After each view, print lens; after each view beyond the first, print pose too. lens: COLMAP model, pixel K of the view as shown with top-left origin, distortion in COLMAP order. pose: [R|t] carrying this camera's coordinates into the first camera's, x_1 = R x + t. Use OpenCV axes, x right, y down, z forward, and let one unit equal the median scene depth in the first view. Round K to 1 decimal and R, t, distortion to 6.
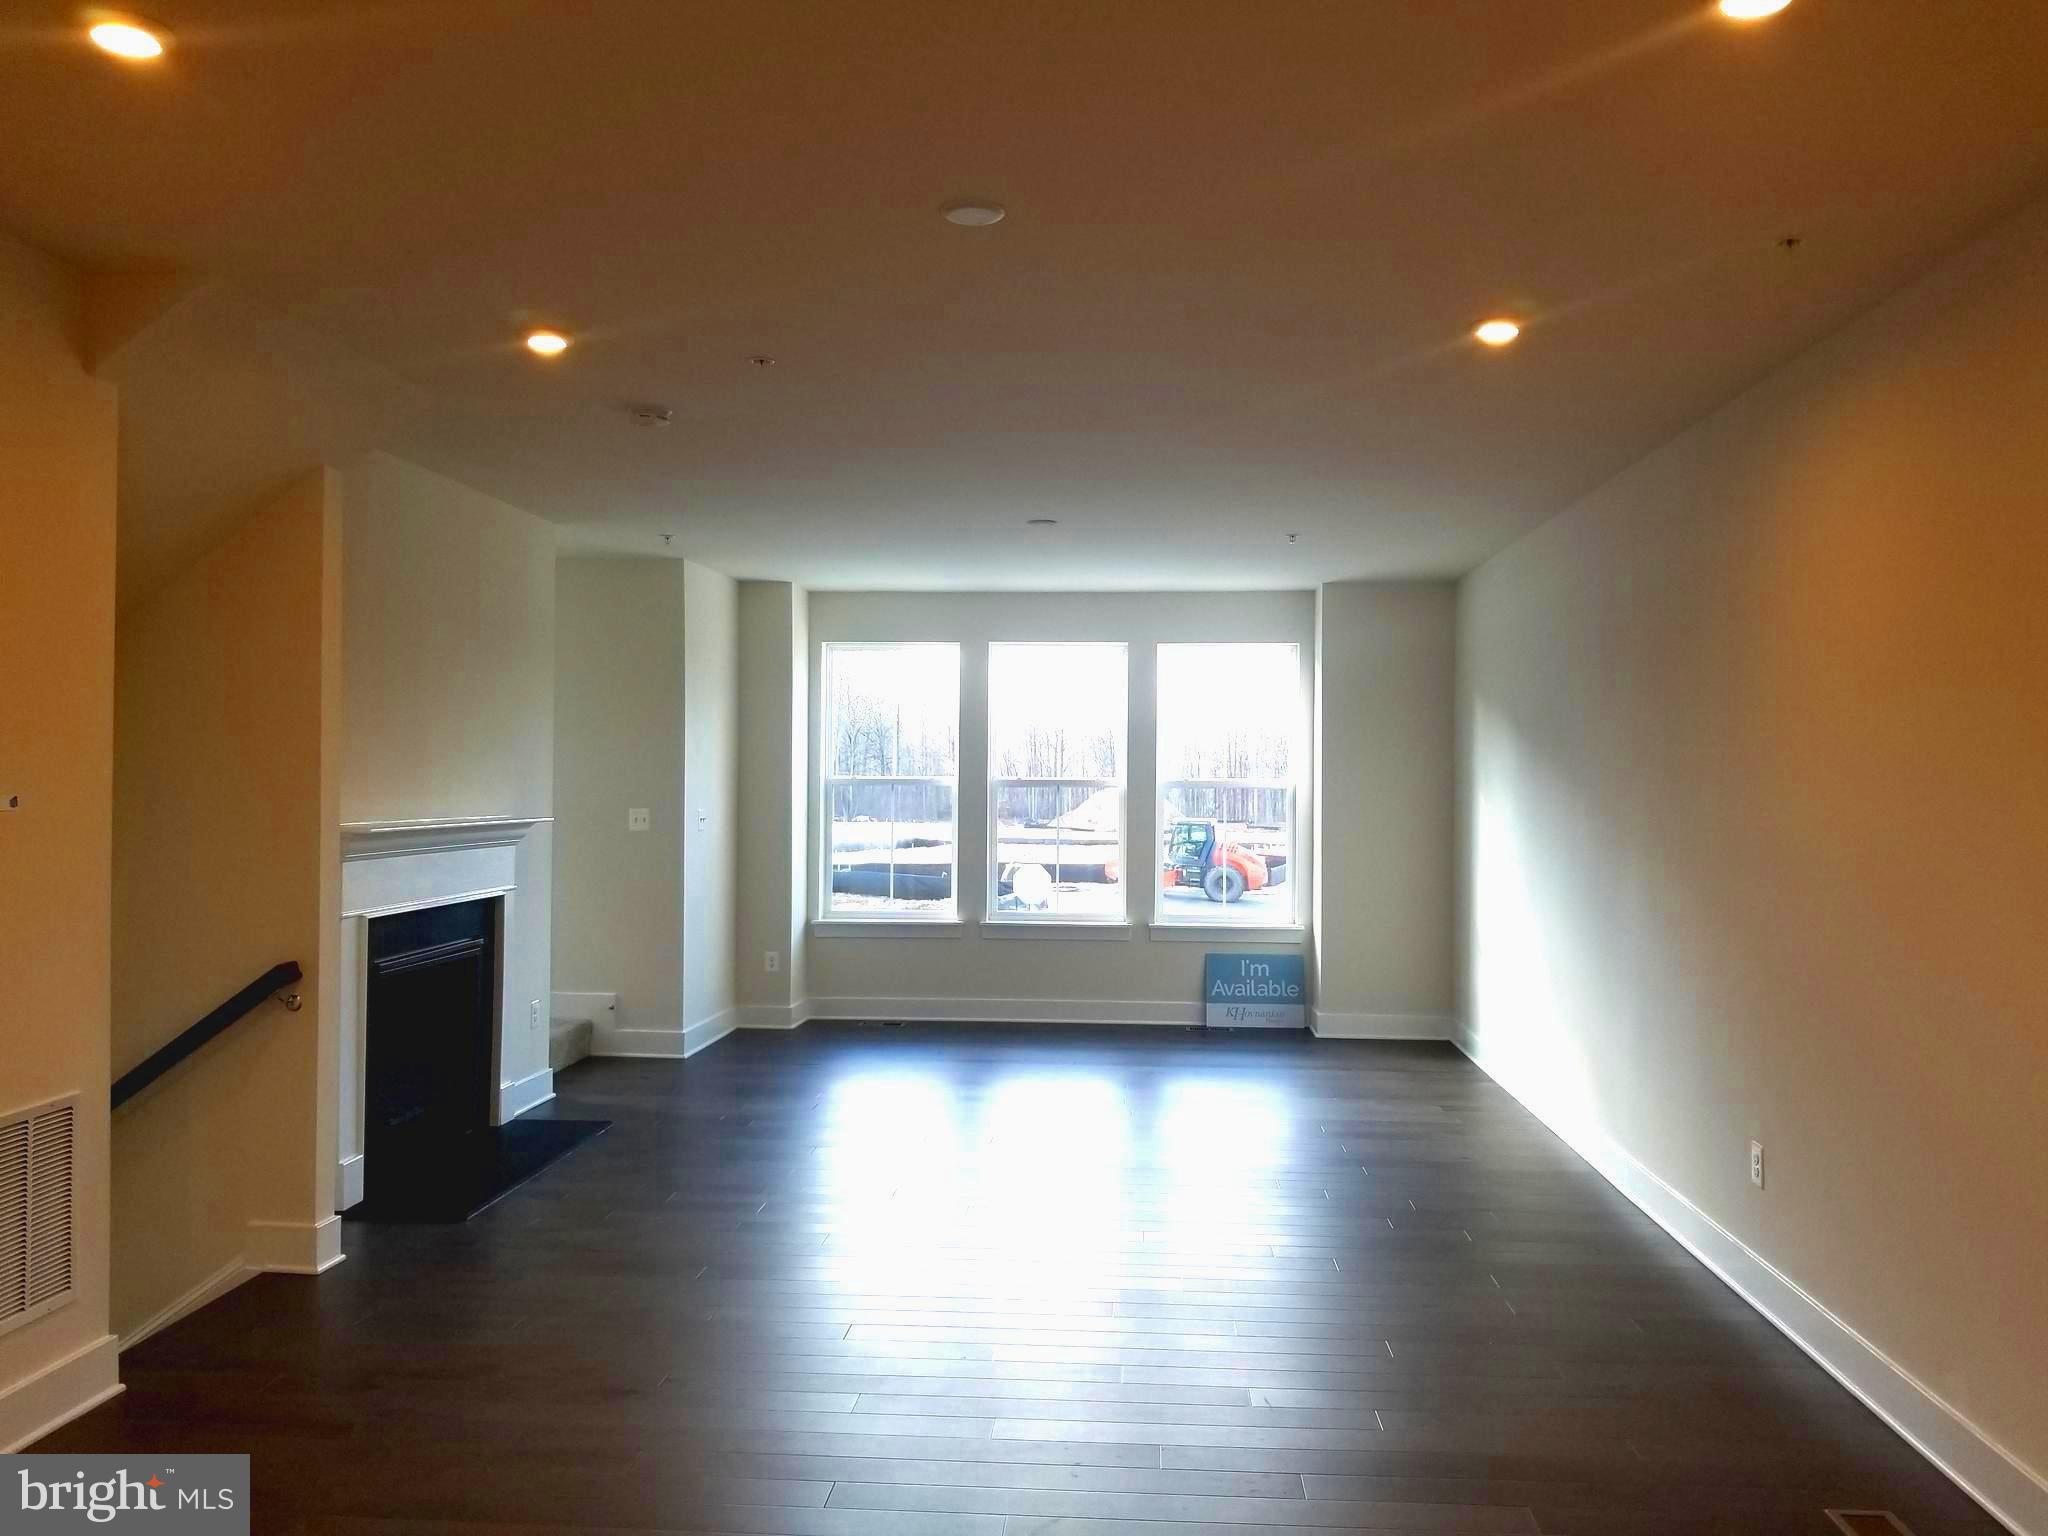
lens RADIAL K [[1605.4, 0, 1029.7], [0, 1605.4, 757.2], [0, 0, 1]] dist [0.105038, -0.175291]
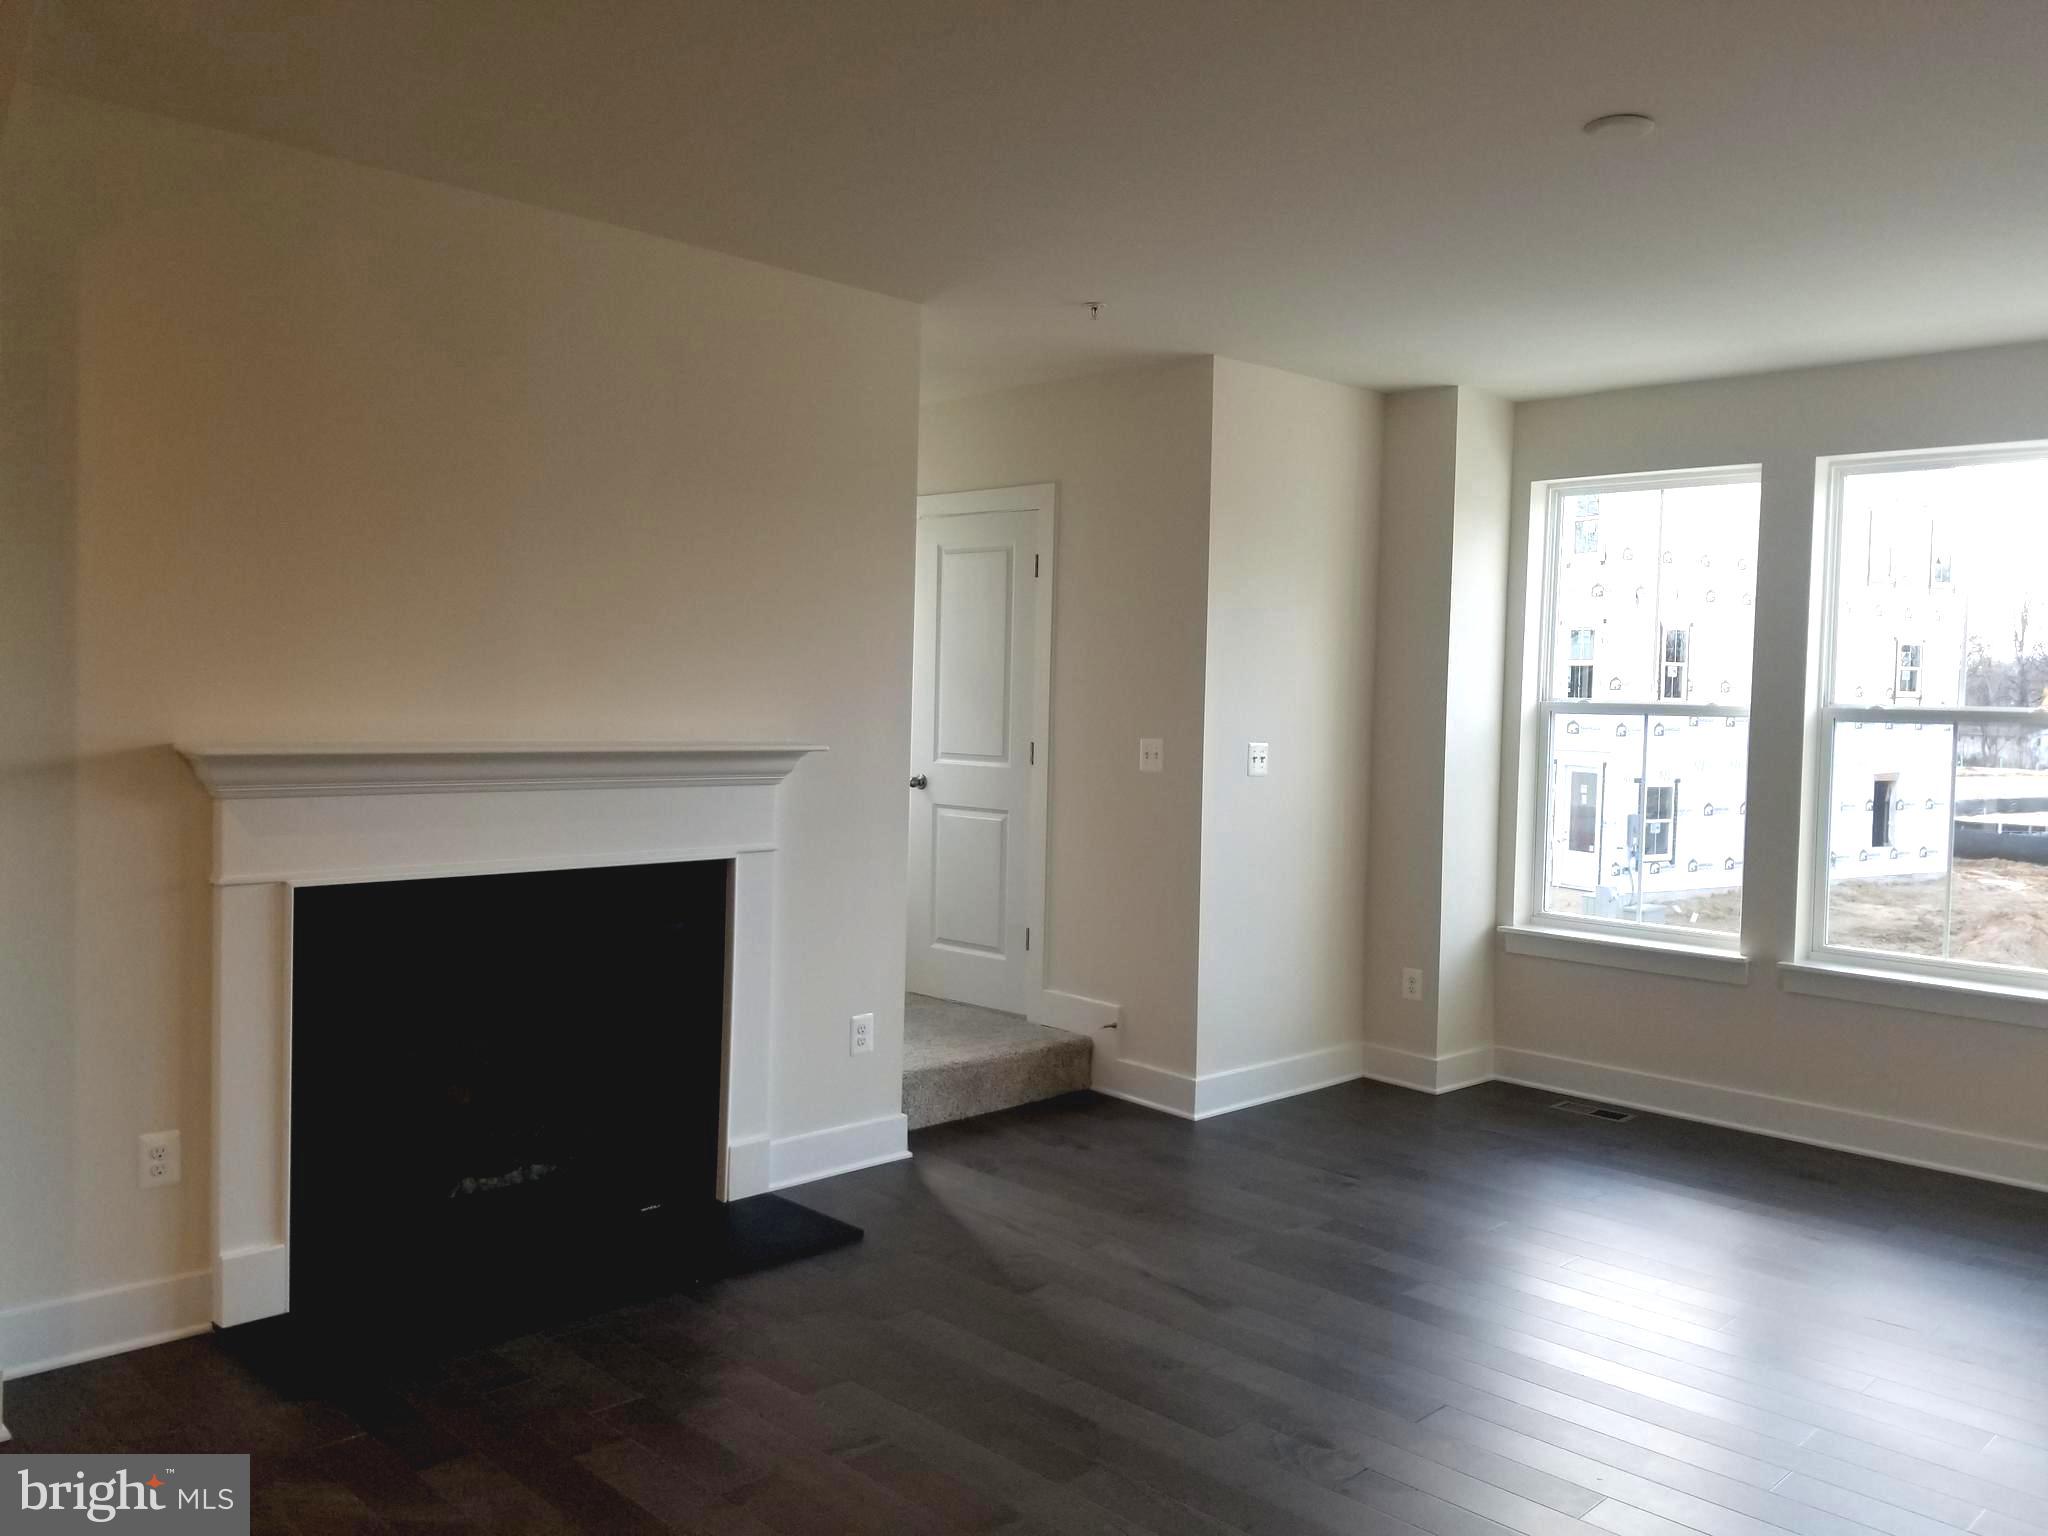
lens RADIAL K [[1605.4, 0, 1029.7], [0, 1605.4, 757.2], [0, 0, 1]] dist [0.105038, -0.175291]
pose [[0.760494, 0.043769, -0.647868, 0.153615], [-0.014921, 0.998640, 0.049951, 0.006962], [0.649173, -0.028320, 0.760113, 0.458068]]
